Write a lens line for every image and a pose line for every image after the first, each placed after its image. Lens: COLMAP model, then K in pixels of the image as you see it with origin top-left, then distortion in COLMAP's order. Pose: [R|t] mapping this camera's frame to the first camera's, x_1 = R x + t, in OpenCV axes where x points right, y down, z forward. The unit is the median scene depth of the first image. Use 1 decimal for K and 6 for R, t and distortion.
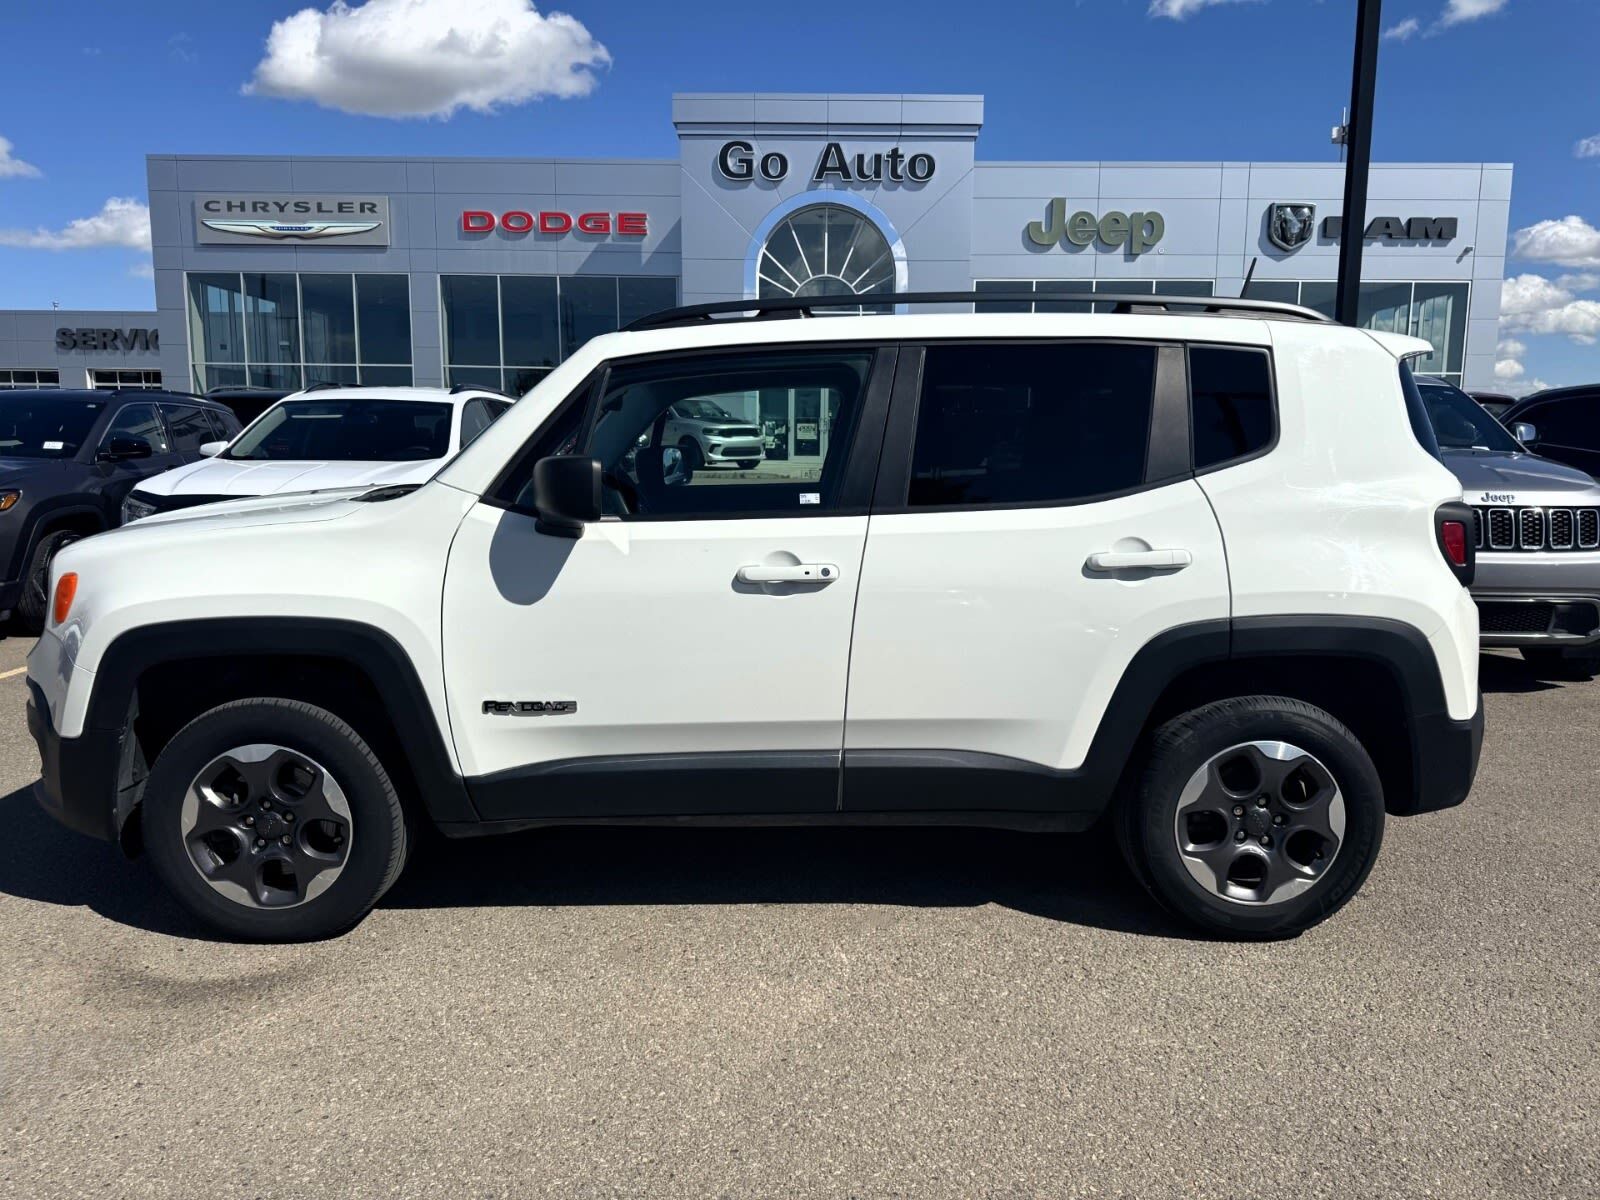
lens RADIAL K [[1231.7, 0, 794.6], [0, 1231.7, 593.9], [0, 0, 1]] dist [0.026586, -0.017806]
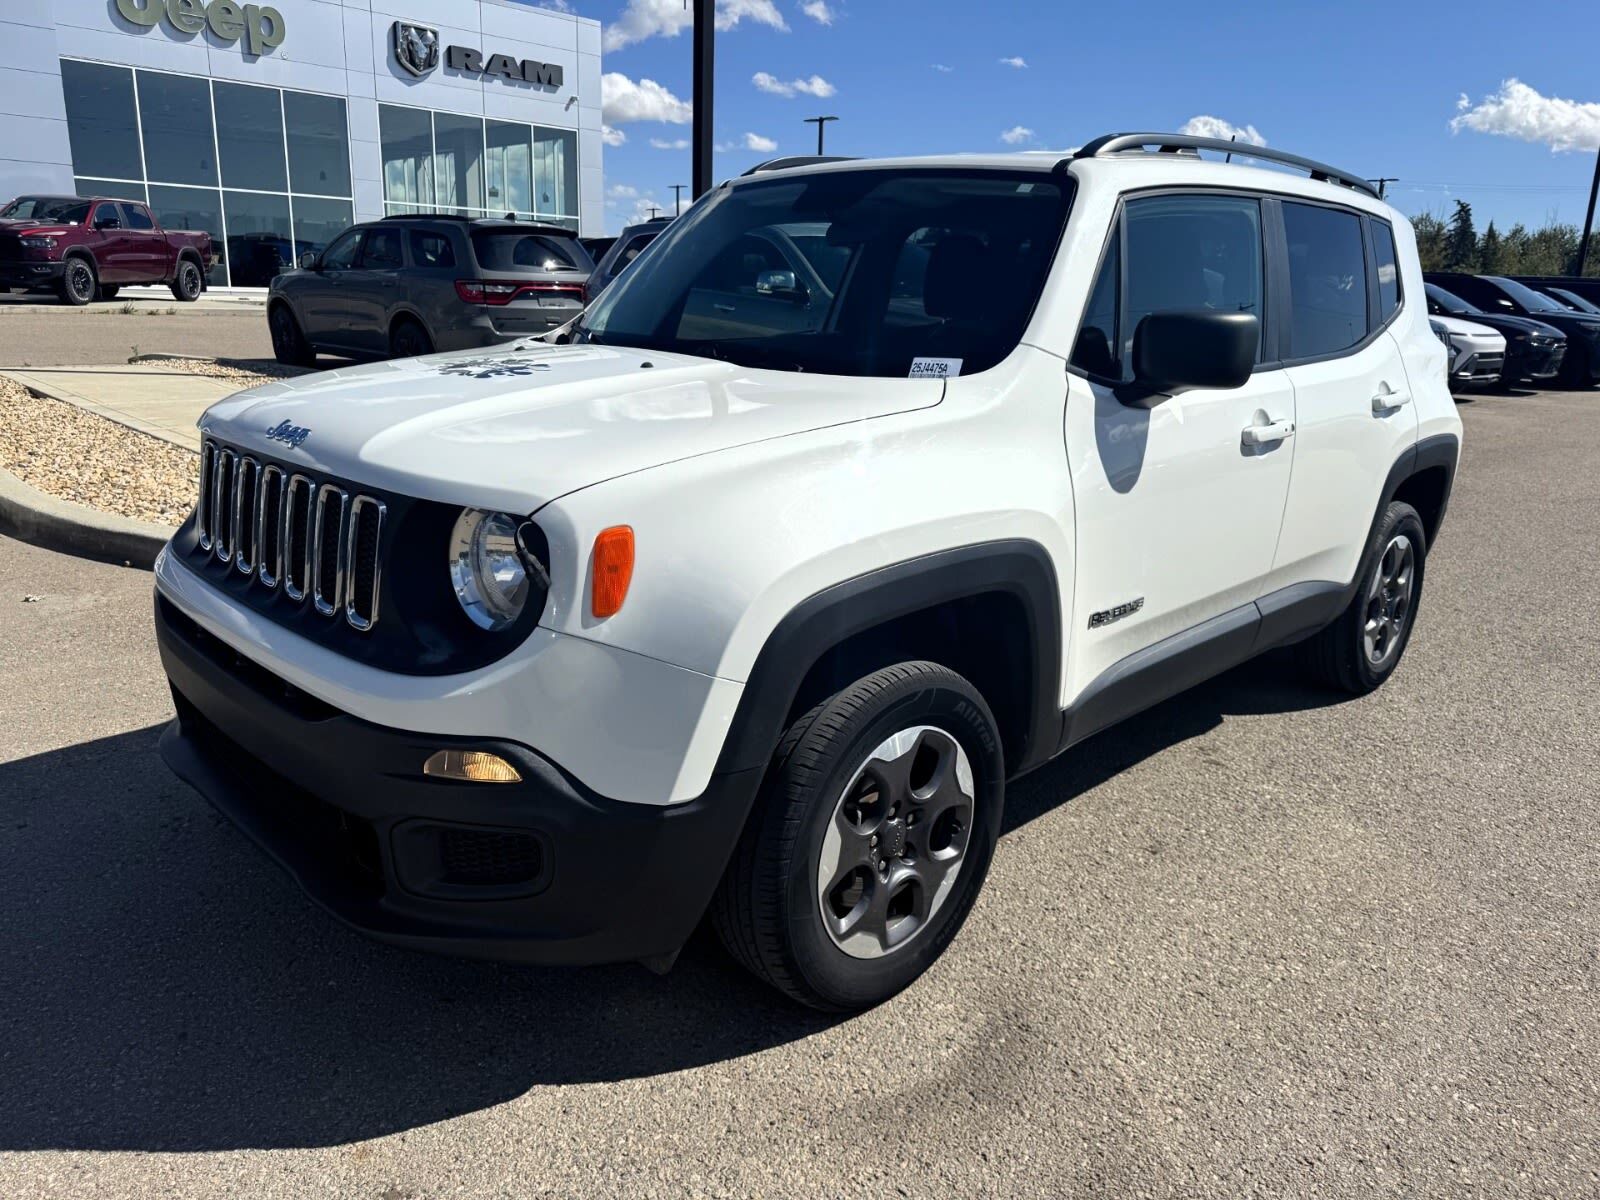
lens RADIAL K [[1231.7, 0, 806.4], [0, 1231.7, 588.9], [0, 0, 1]] dist [0.026586, -0.017806]
pose [[0.671637, -0.163374, 0.722643, -0.165524], [0.070343, 0.985039, 0.157319, -0.012222], [-0.737533, -0.054828, 0.673081, 0.099511]]
